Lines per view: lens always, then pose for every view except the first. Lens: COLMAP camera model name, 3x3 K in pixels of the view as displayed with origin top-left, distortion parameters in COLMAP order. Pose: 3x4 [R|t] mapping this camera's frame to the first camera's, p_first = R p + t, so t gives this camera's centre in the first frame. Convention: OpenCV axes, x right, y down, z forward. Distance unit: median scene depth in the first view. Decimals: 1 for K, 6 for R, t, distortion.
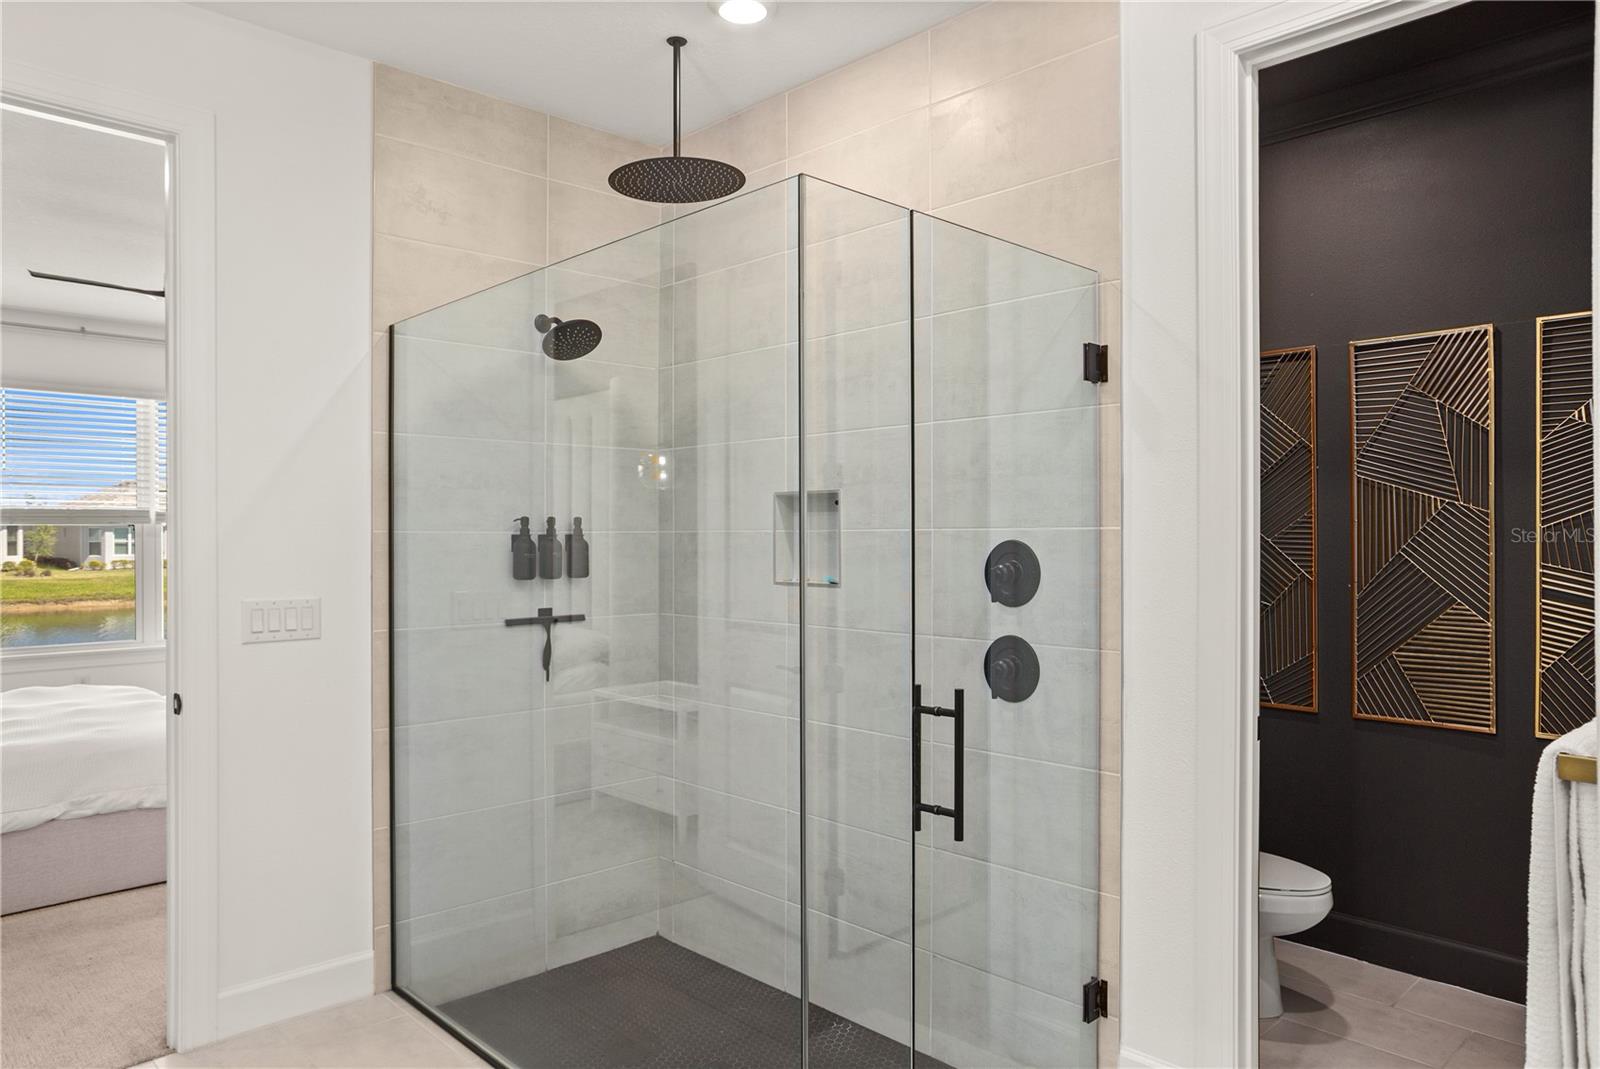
lens RADIAL K [[1040.8, 0, 800.8], [0, 1040.8, 536.7], [0, 0, 1]] dist [0.026483, 0.004102]
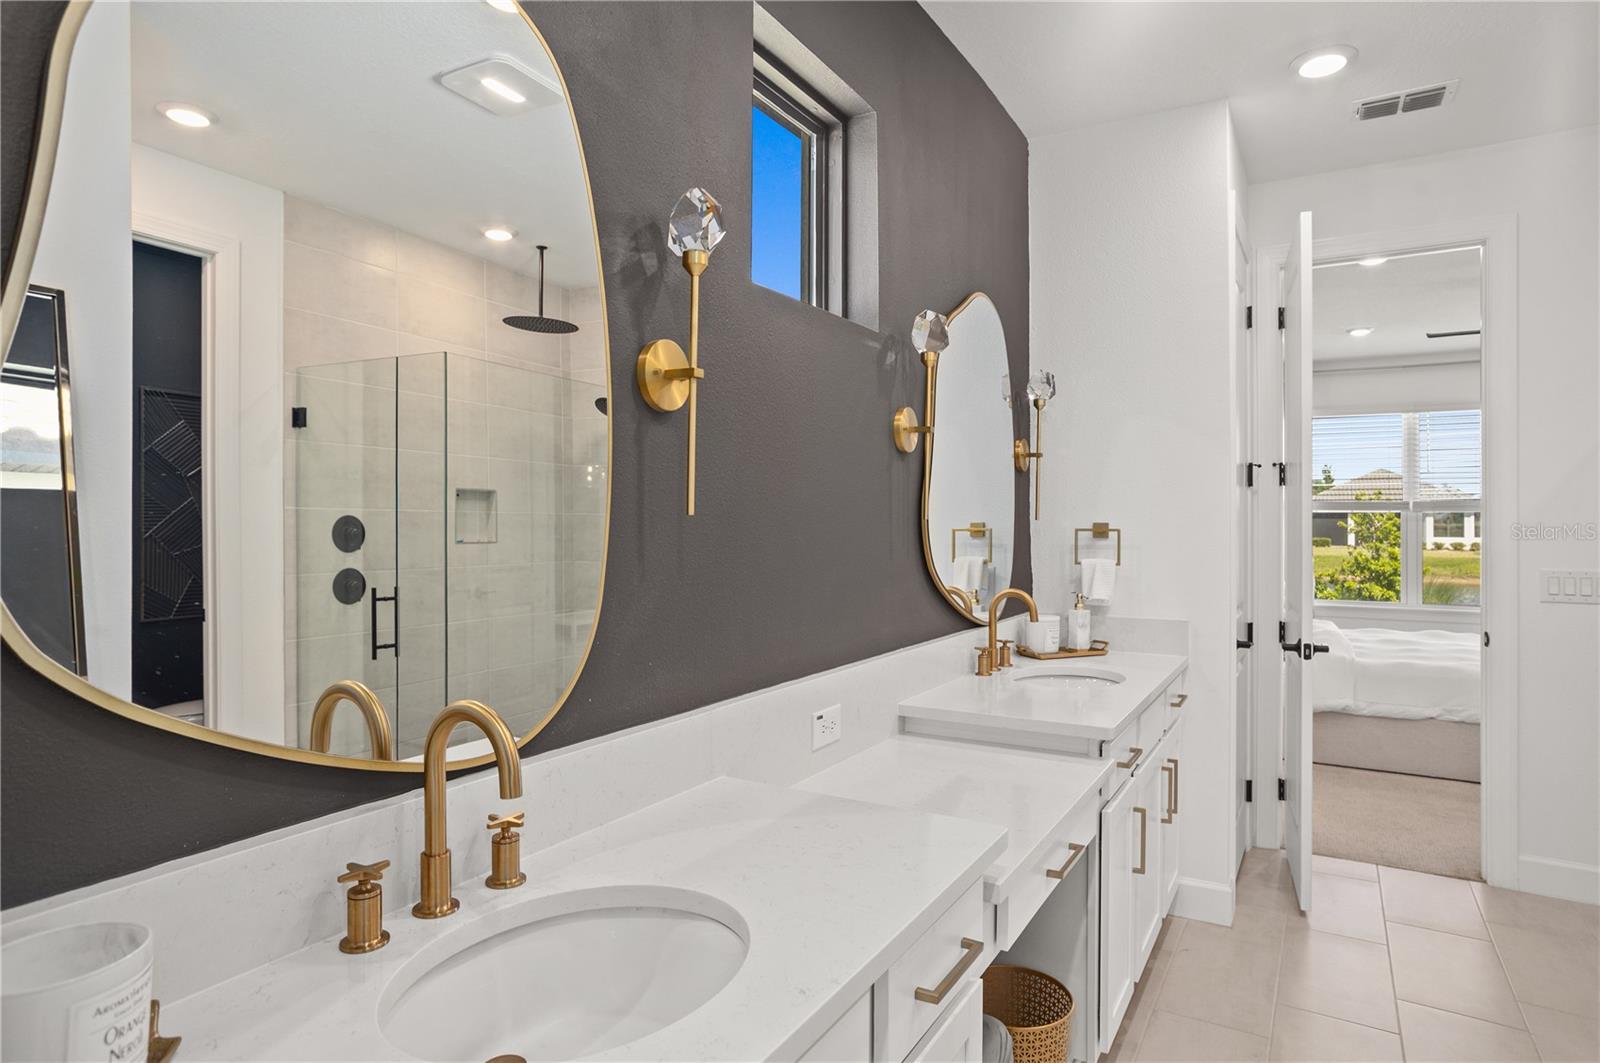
lens RADIAL K [[913.5, 0, 803.8], [0, 913.5, 531.0], [0, 0, 1]] dist [-0.050372, 0.028523]
pose [[0.278948, 0.011792, -0.960234, 0.296395], [-0.001585, 0.999929, 0.011819, 0.000527], [0.960305, -0.001775, 0.278947, -0.211292]]
